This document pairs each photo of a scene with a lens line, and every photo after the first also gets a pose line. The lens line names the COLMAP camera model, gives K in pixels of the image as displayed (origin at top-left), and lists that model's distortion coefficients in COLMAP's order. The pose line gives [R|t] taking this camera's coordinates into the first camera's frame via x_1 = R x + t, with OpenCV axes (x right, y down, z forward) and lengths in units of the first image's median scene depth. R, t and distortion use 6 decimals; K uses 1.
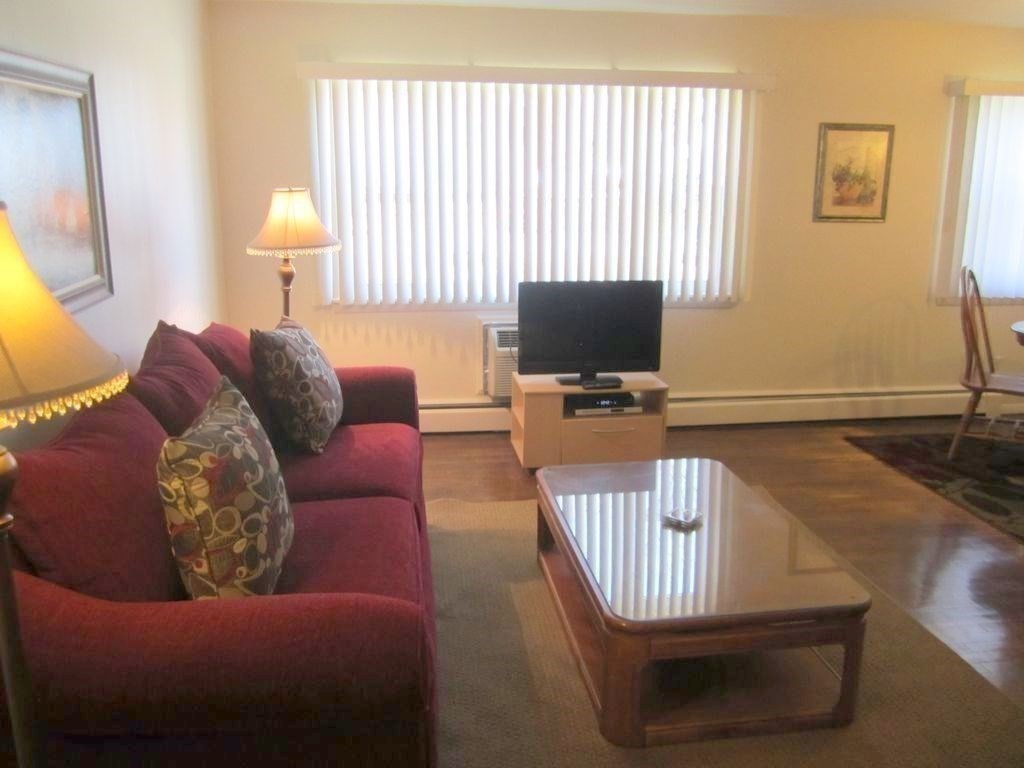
lens RADIAL K [[831.5, 0, 512.0], [0, 831.5, 384.0], [0, 0, 1]] dist [-0.072777, 0.030721]
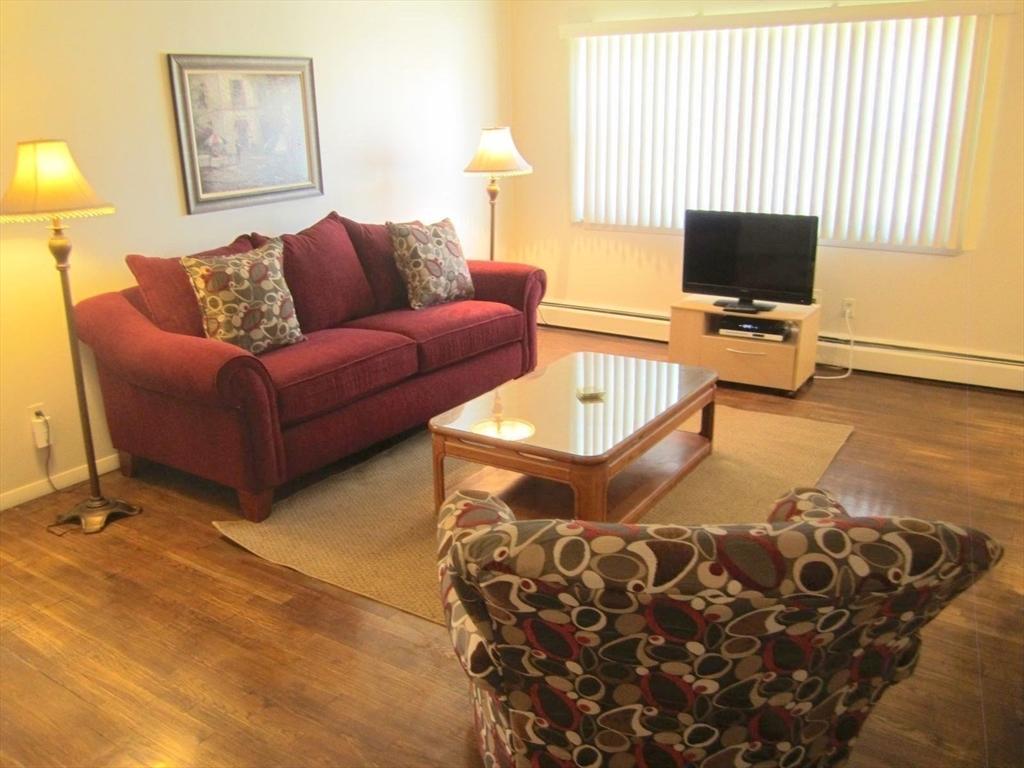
lens RADIAL K [[831.5, 0, 512.0], [0, 831.5, 384.0], [0, 0, 1]] dist [-0.072777, 0.030721]
pose [[0.768575, 0.180136, -0.613875, 0.558002], [-0.136014, 0.983614, 0.118342, 0.010519], [0.625134, -0.007459, 0.780482, -0.033651]]
